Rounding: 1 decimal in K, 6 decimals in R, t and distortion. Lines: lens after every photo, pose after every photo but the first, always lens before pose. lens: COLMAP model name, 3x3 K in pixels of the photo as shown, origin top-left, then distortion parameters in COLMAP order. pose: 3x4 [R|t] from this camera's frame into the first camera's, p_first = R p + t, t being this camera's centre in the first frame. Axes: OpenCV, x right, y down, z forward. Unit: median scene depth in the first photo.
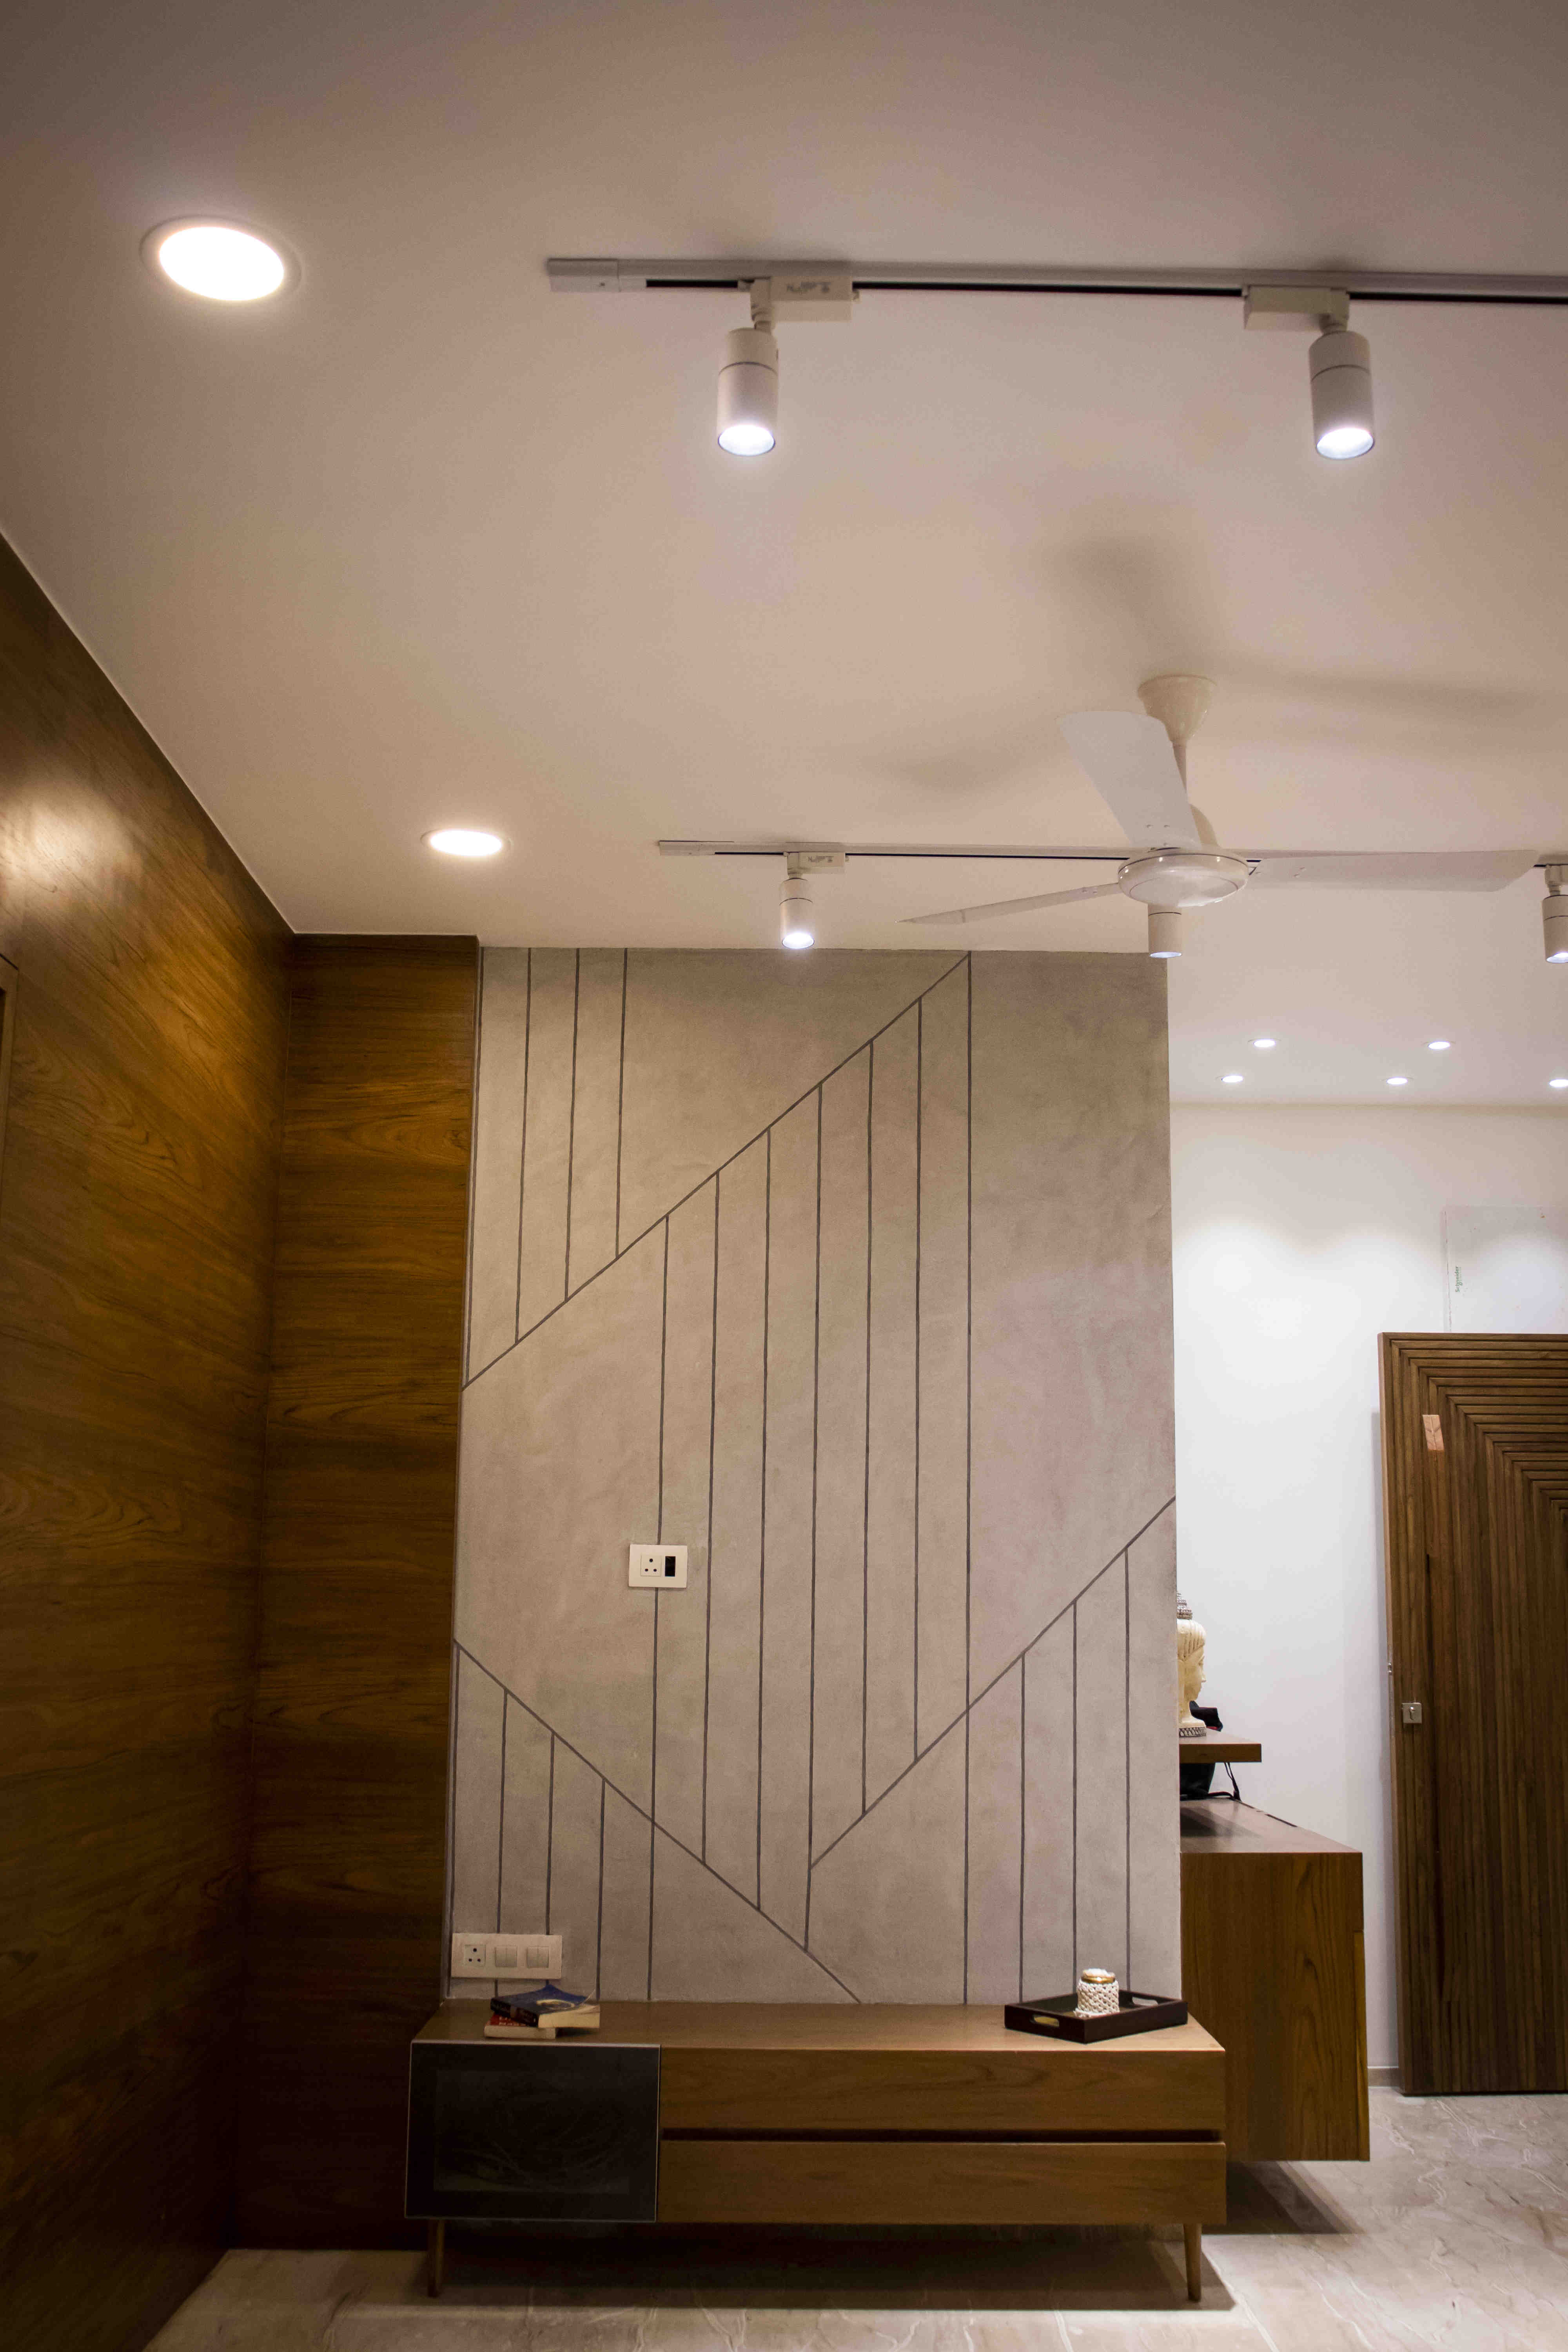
lens RADIAL K [[2377.4, 0, 784.0], [0, 2377.4, 1176.0], [0, 0, 1]] dist [-0.132298, 0.208701]
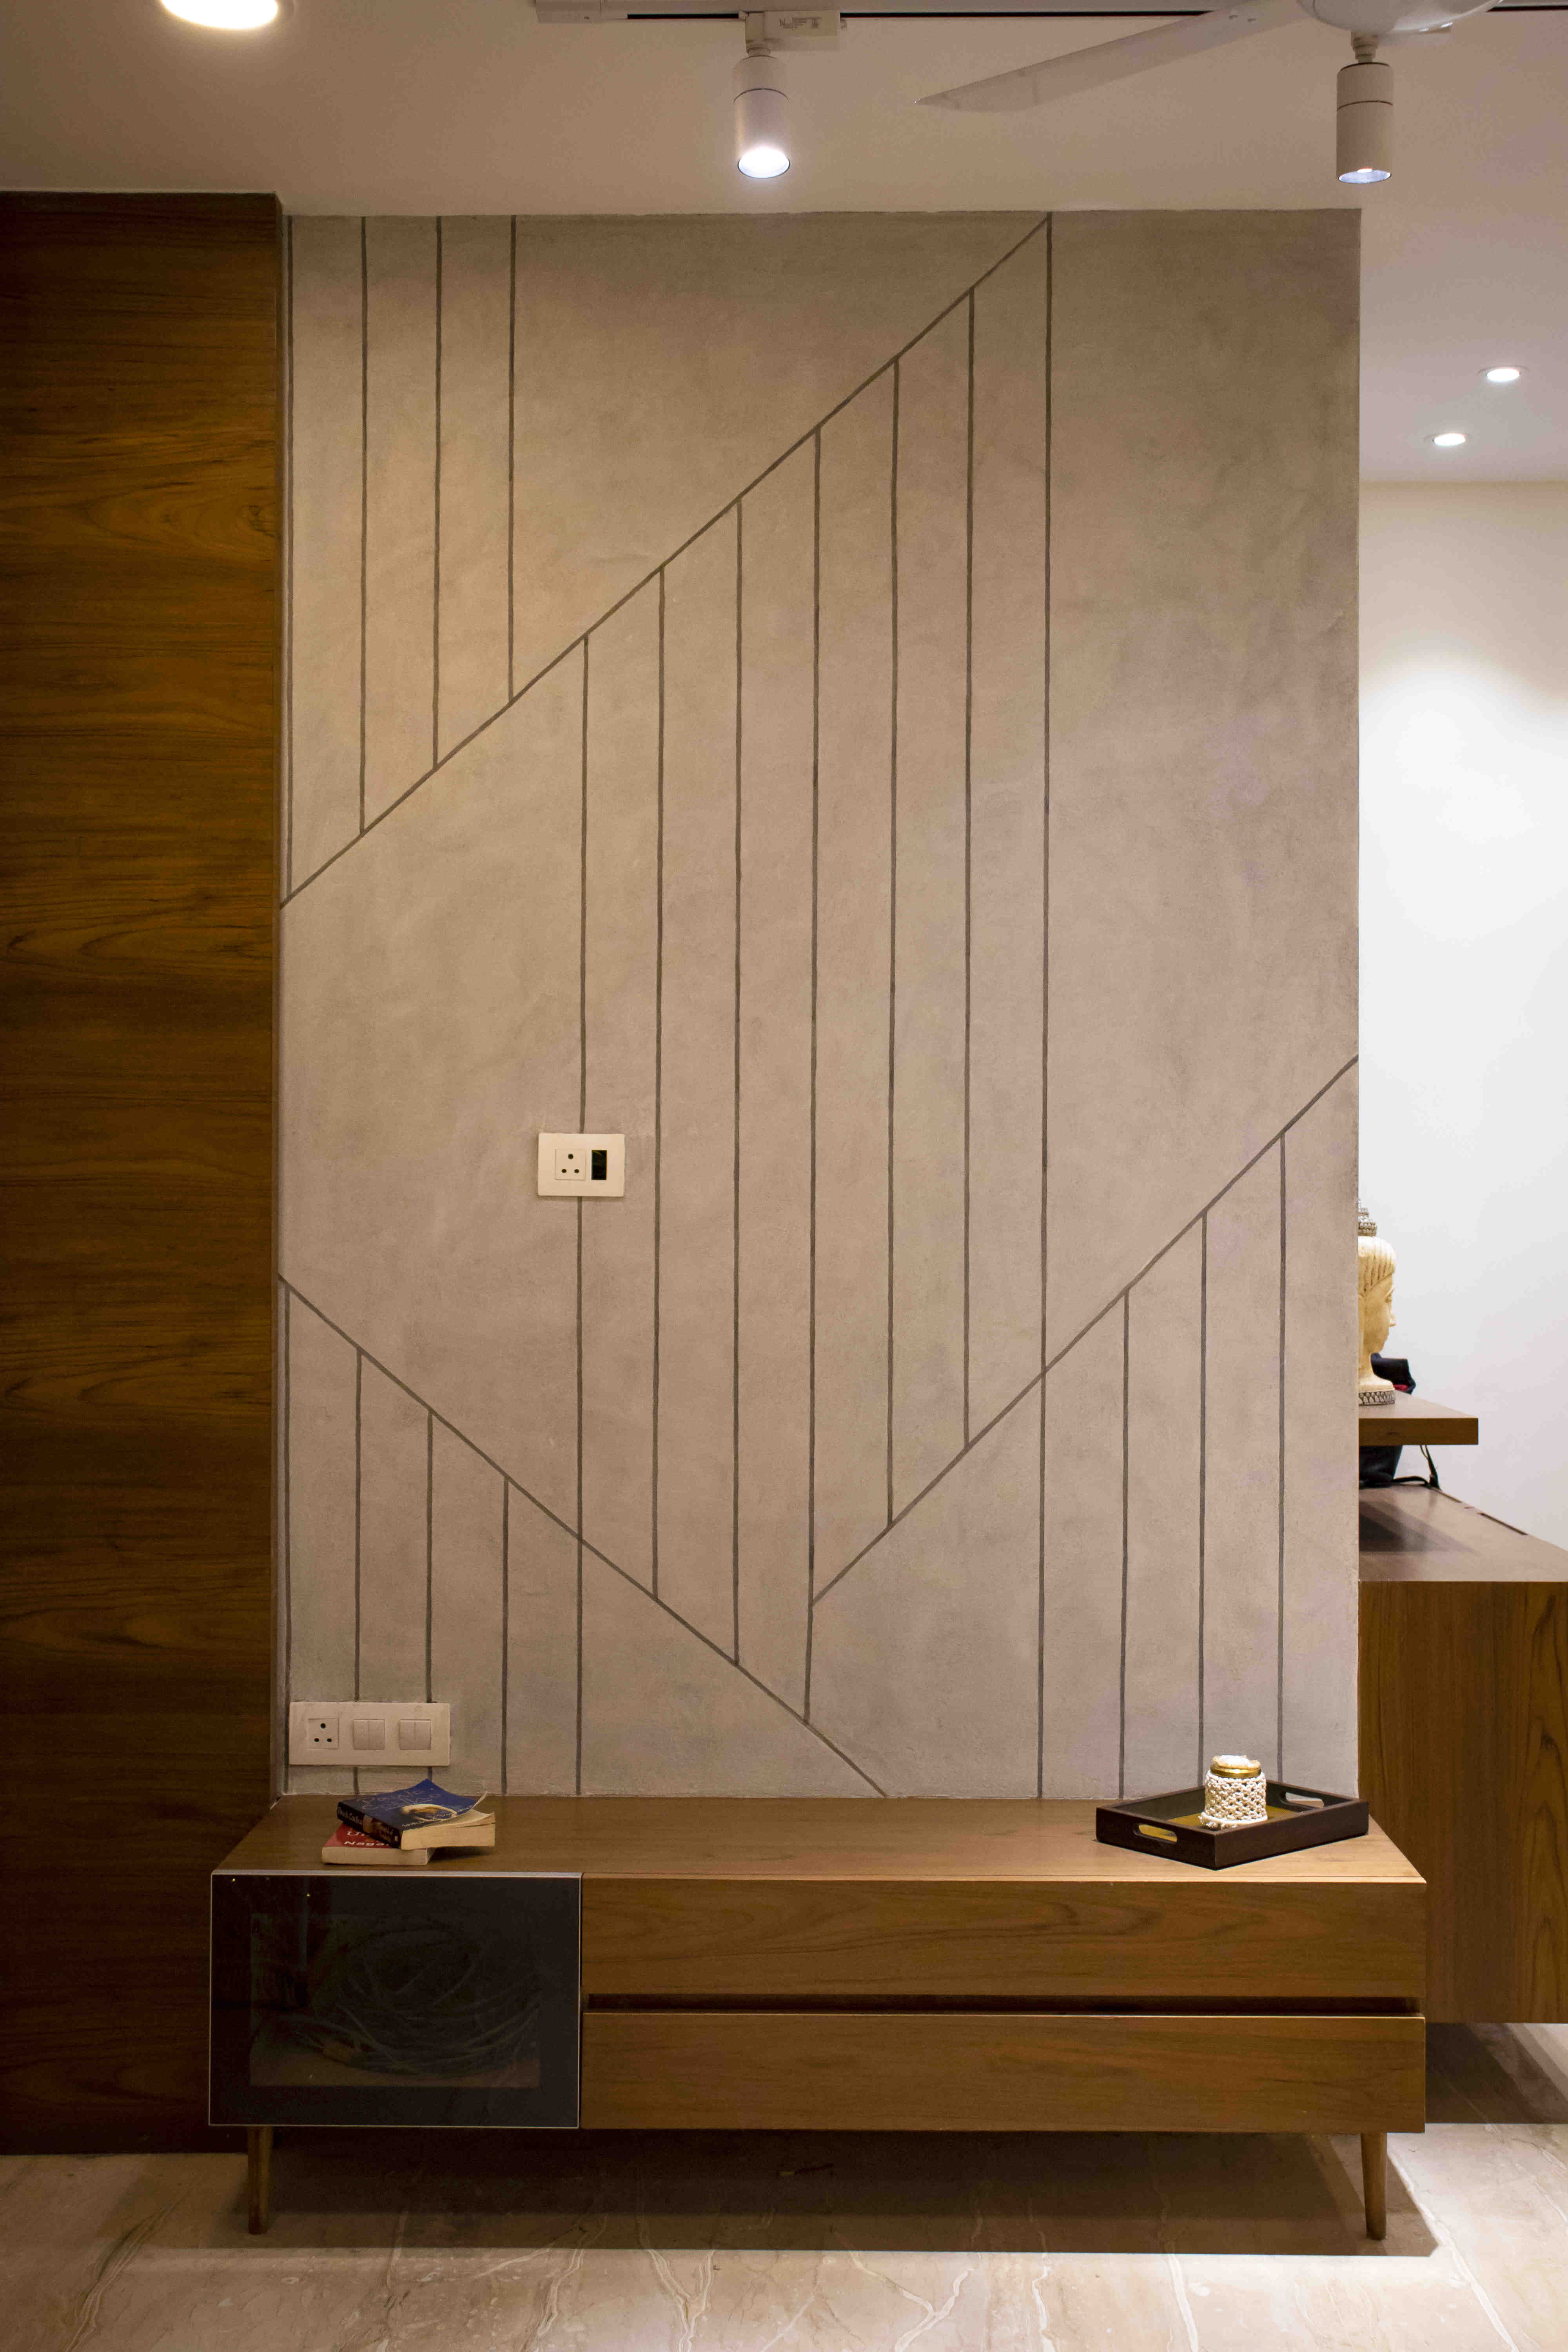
lens RADIAL K [[2940.4, 0, 784.0], [0, 2940.4, 1176.0], [0, 0, 1]] dist [-0.040853, 0.253962]
pose [[0.999717, -0.008963, -0.022051, 0.022798], [0.012556, 0.985598, 0.168637, 0.028384], [0.020222, -0.168866, 0.985432, 0.181852]]
